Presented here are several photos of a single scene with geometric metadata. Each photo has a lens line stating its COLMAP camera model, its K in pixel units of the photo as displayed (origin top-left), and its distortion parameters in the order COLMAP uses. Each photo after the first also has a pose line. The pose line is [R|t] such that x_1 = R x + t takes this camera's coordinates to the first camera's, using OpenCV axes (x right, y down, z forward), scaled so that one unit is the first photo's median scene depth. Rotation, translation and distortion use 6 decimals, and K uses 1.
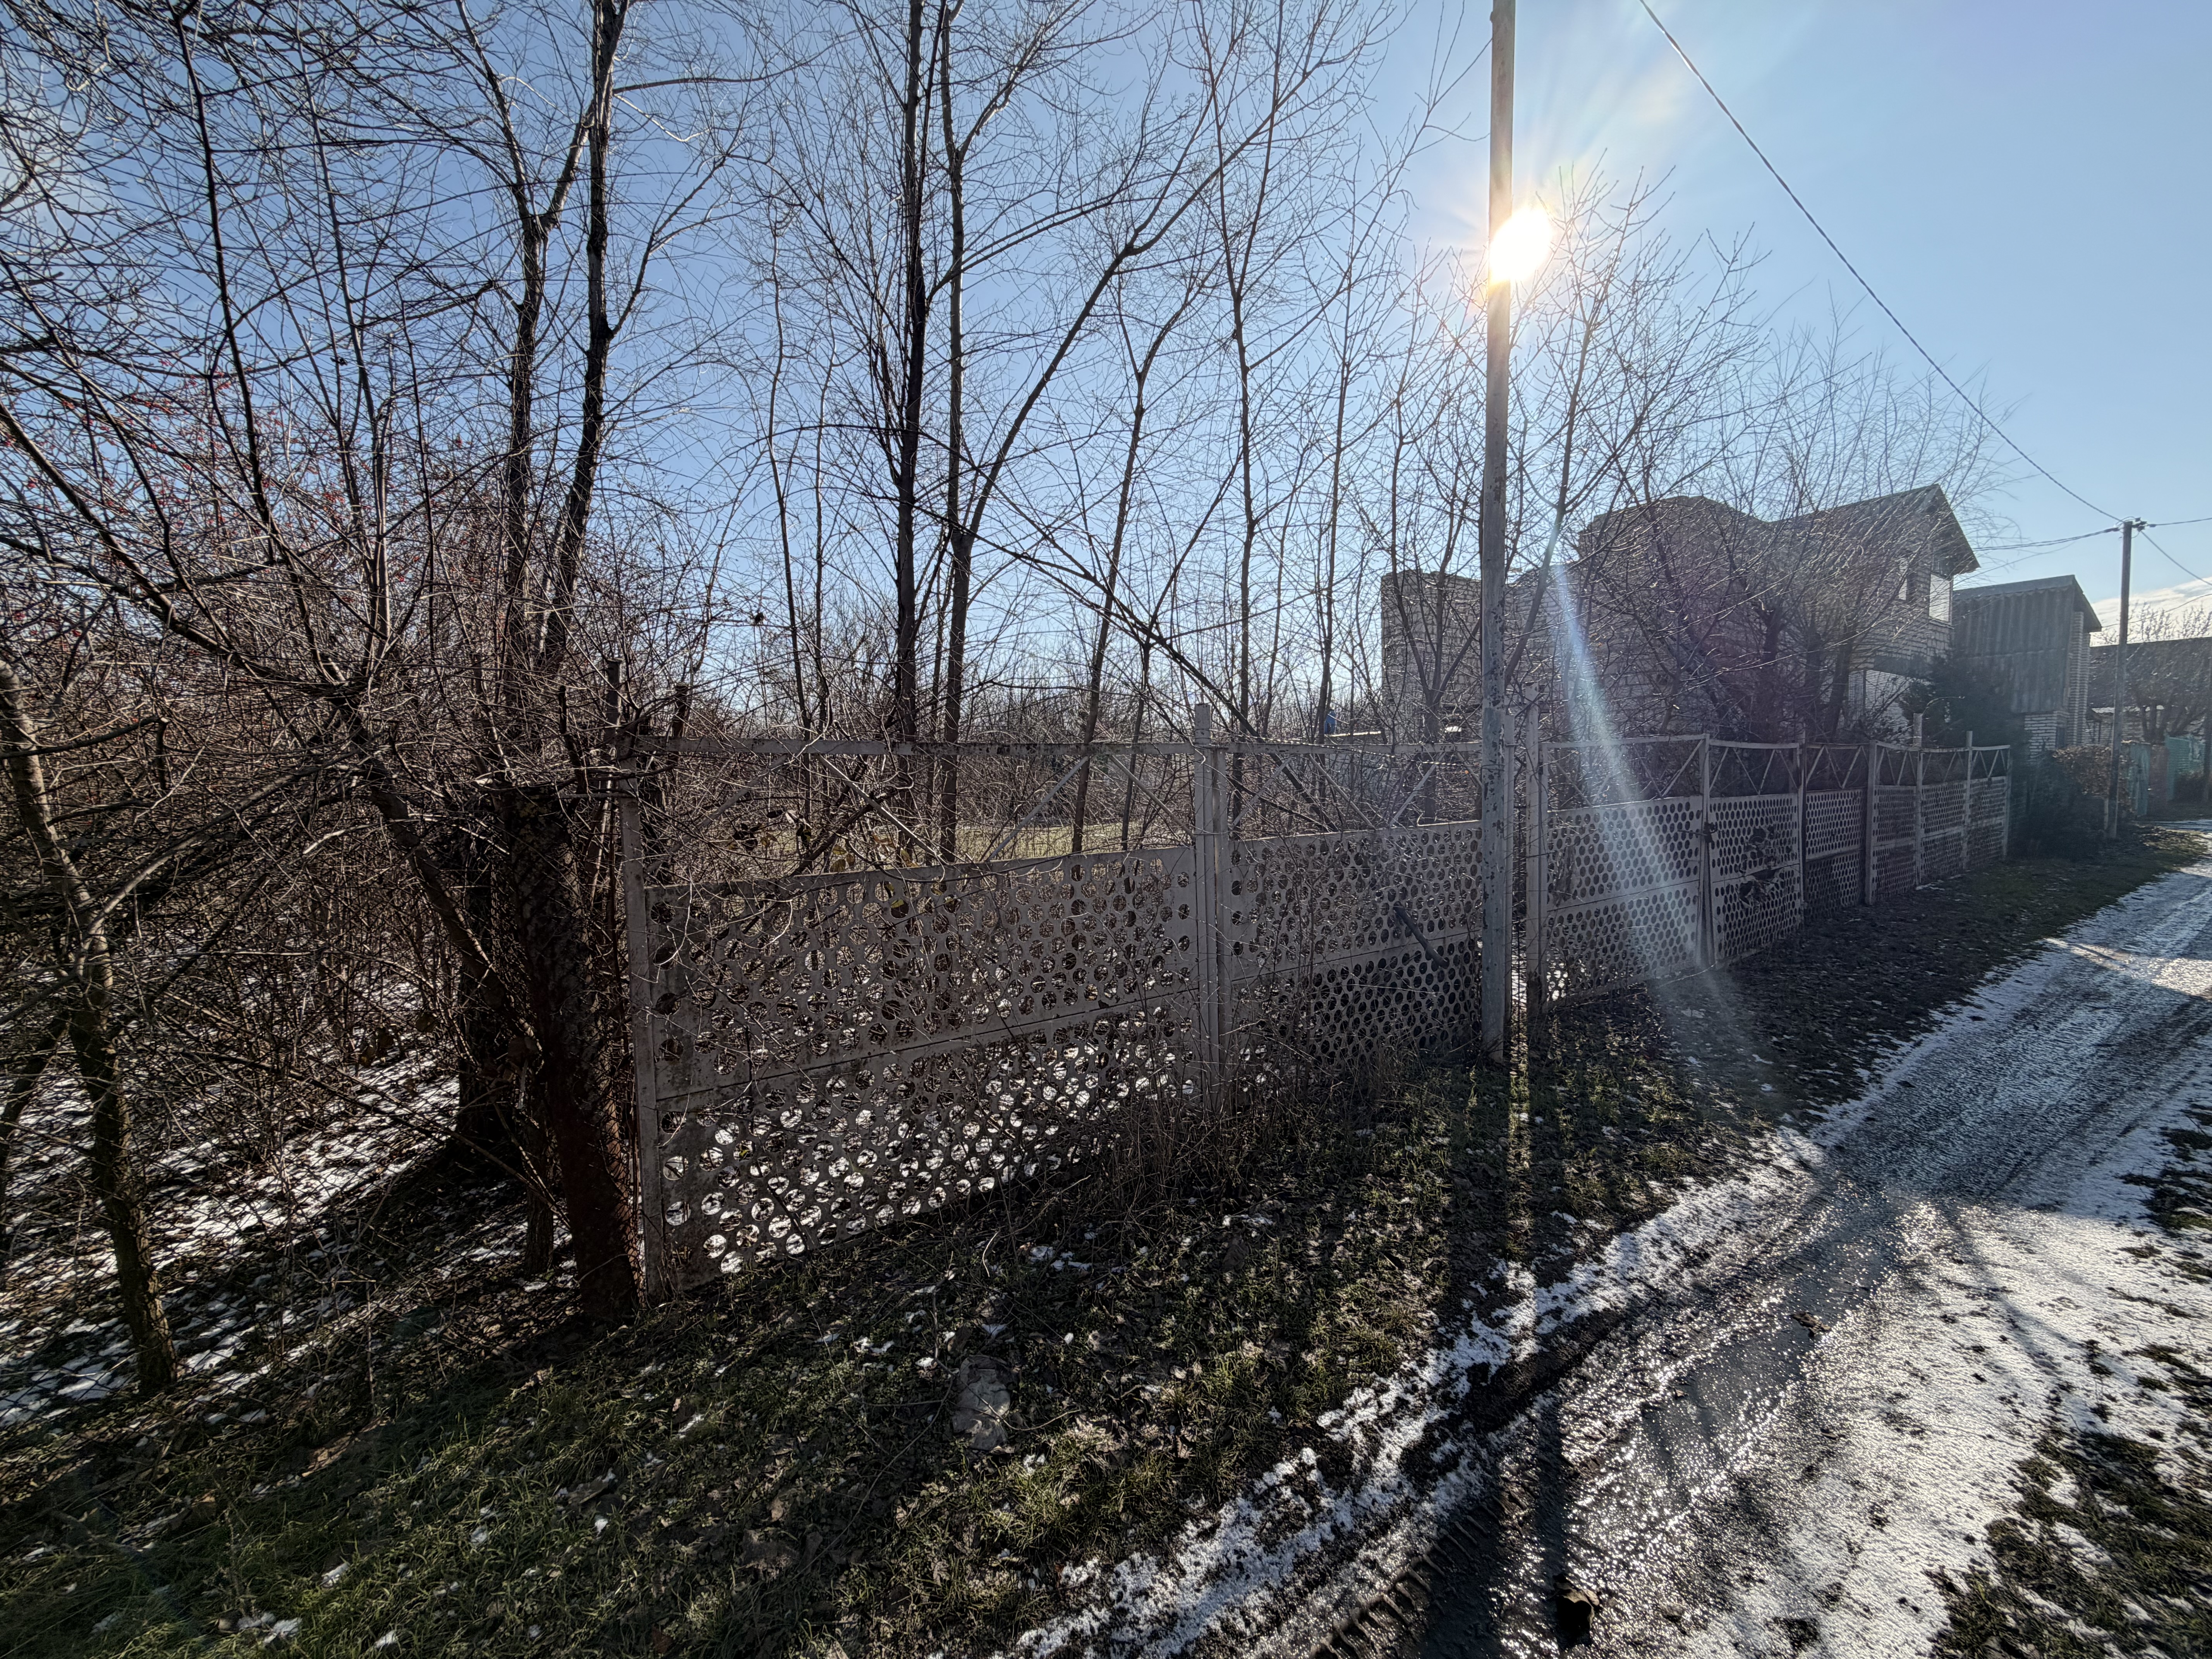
lens RADIAL K [[894.3, 0, 1106.0], [0, 894.3, 829.5], [0, 0, 1]] dist [-0.000083, -0.000178]
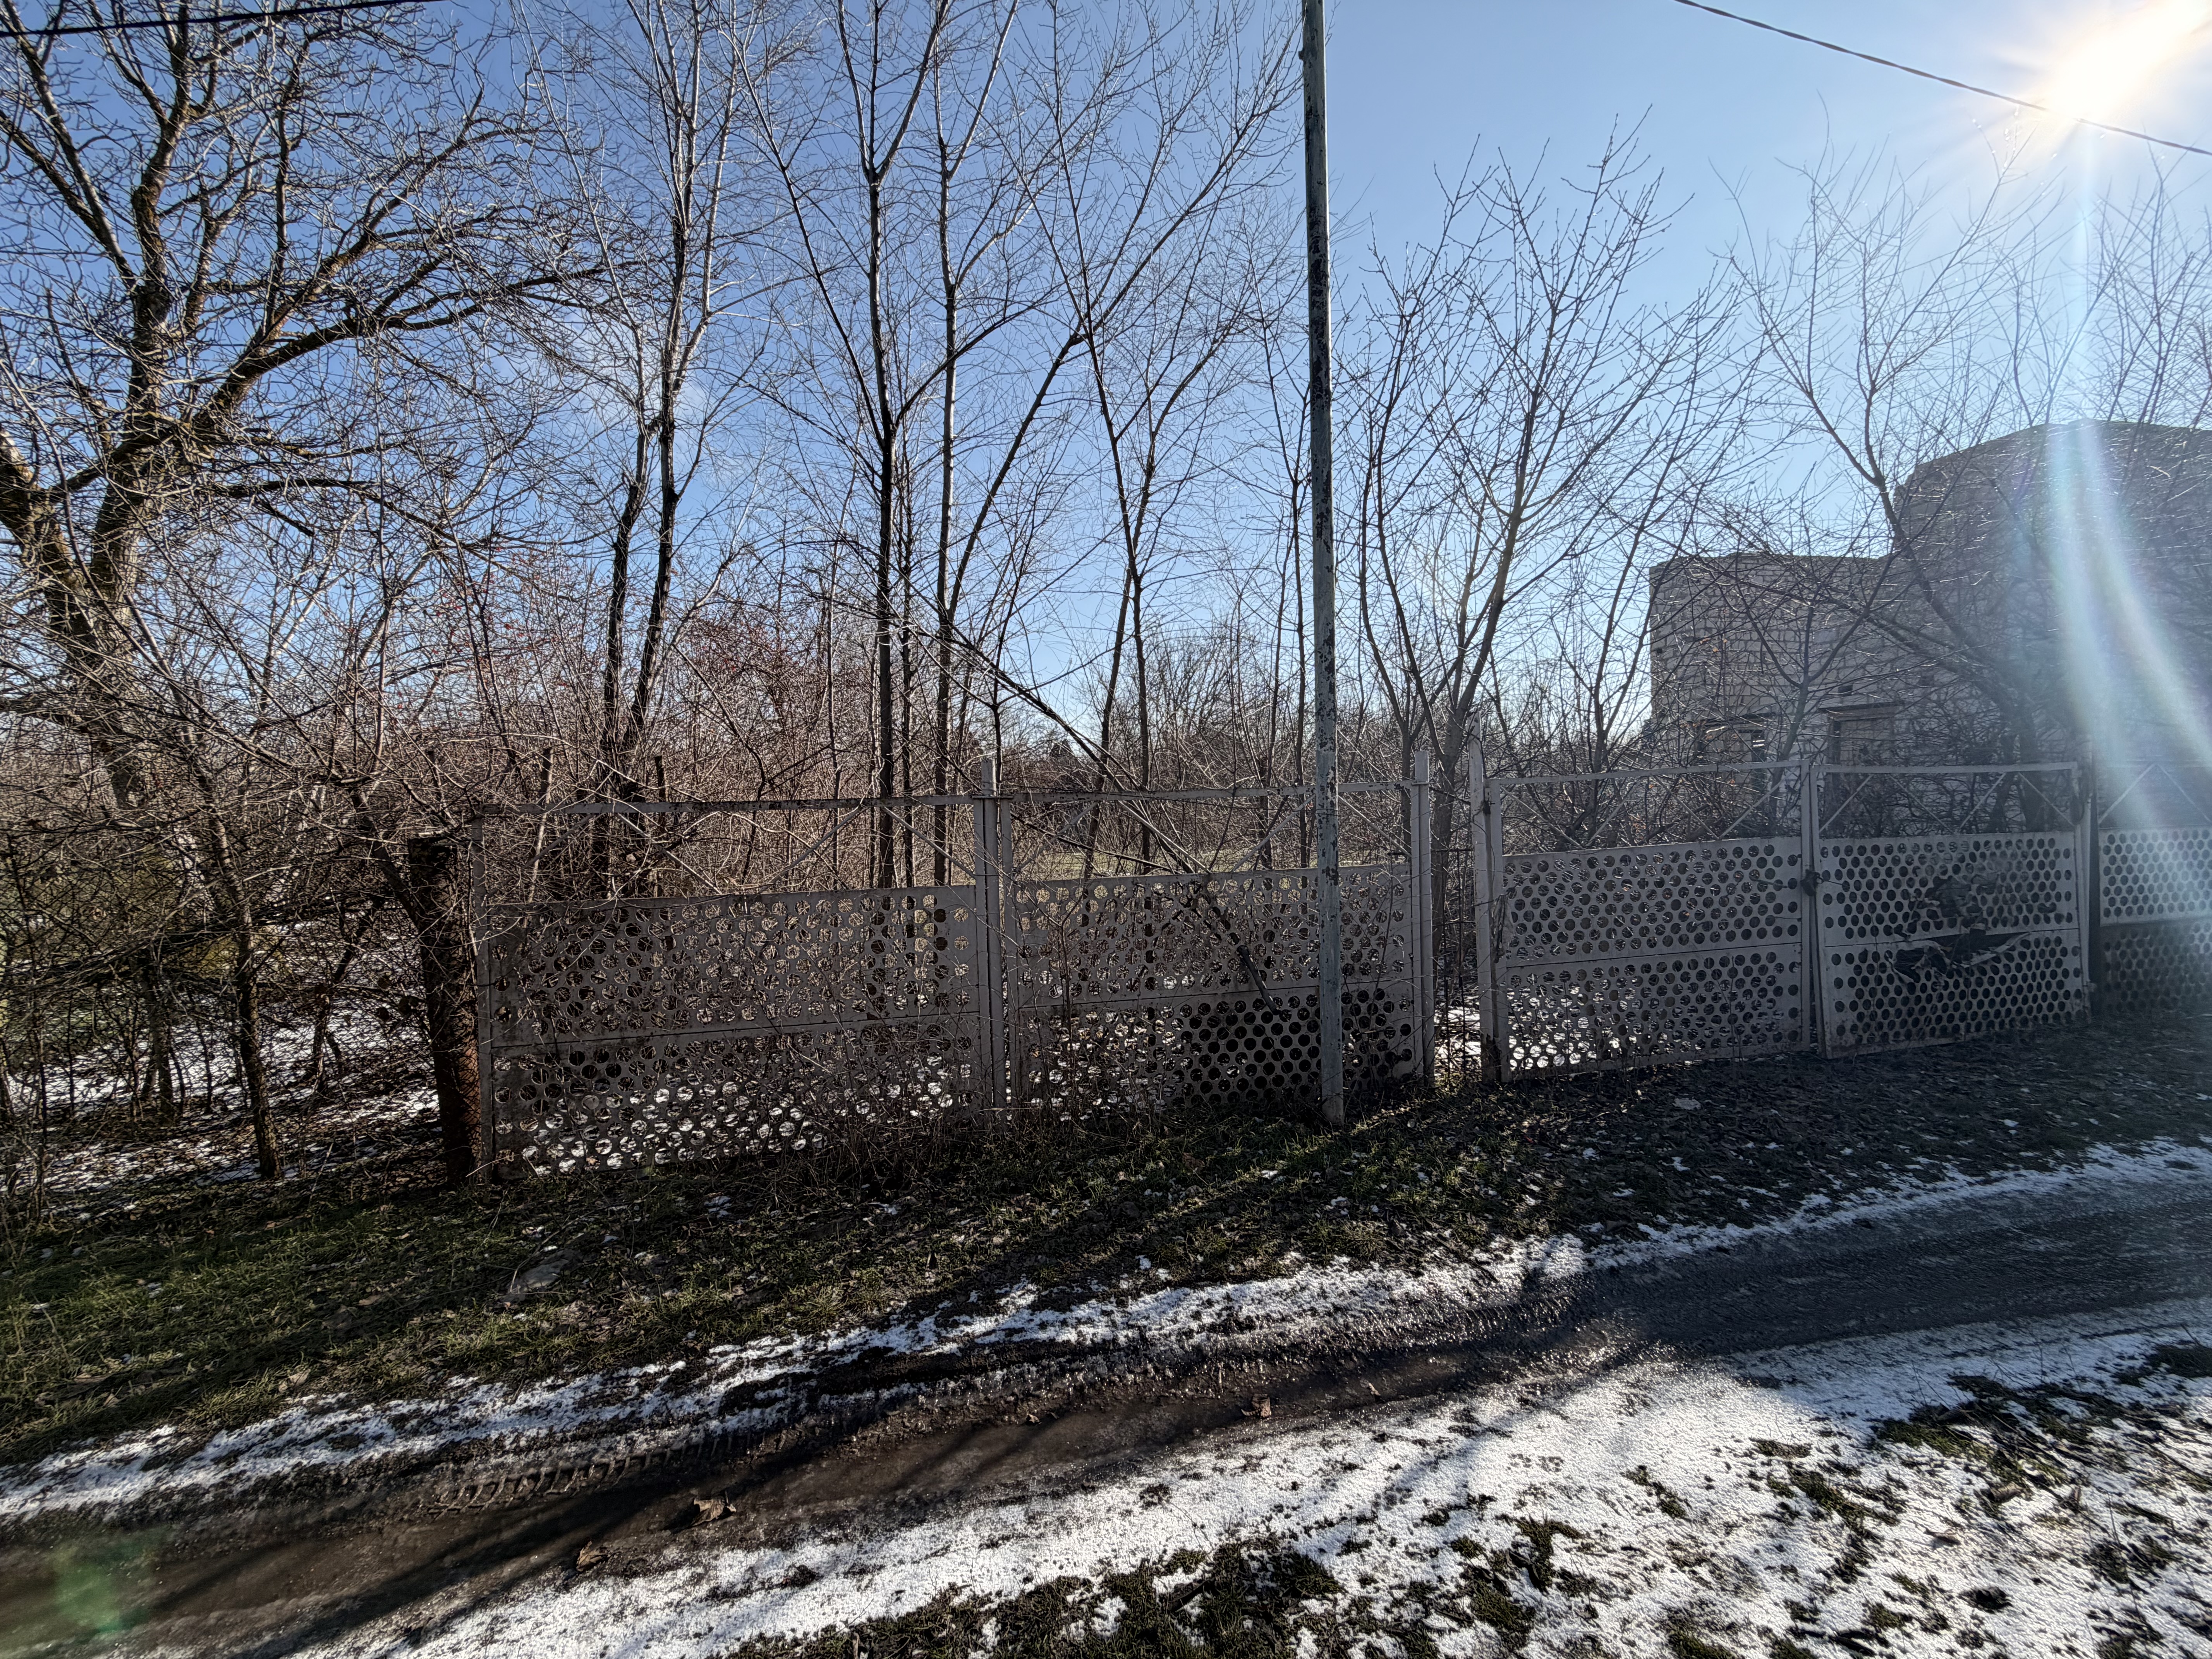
lens RADIAL K [[895.3, 0, 1098.4], [0, 895.3, 830.6], [0, 0, 1]] dist [0.000844, -0.000370]
pose [[0.912578, 0.005490, -0.408865, 0.994728], [-0.014642, 0.999707, -0.019257, -0.044233], [0.408639, 0.023561, 0.912392, 0.036906]]
